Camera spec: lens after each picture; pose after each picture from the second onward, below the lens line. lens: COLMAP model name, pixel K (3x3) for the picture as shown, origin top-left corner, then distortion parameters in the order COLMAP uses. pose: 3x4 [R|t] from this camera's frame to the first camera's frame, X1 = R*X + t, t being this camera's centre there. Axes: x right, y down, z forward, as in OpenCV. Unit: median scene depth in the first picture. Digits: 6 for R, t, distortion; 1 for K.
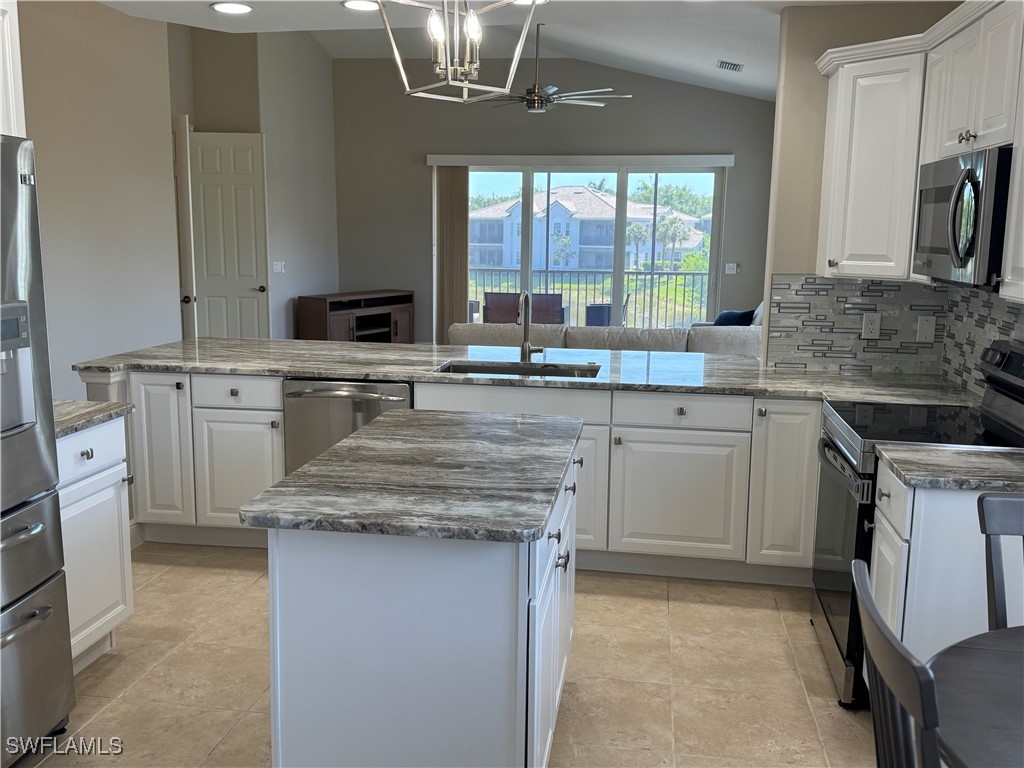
lens RADIAL K [[962.2, 0, 512.0], [0, 962.2, 384.0], [0, 0, 1]] dist [0.106427, -0.001811]
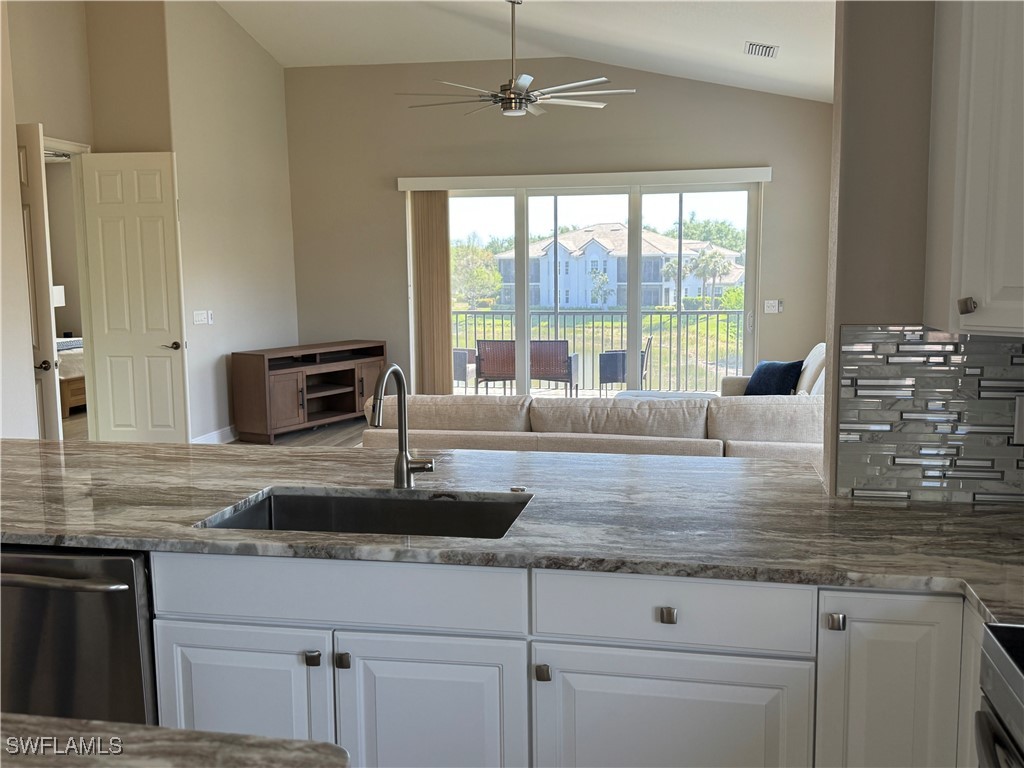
lens RADIAL K [[977.7, 0, 512.0], [0, 977.7, 384.0], [0, 0, 1]] dist [0.114460, -0.208443]
pose [[0.999041, -0.018048, -0.039900, 0.043995], [0.016371, 0.998985, -0.041968, -0.025231], [0.040617, 0.041274, 0.998322, 0.184231]]
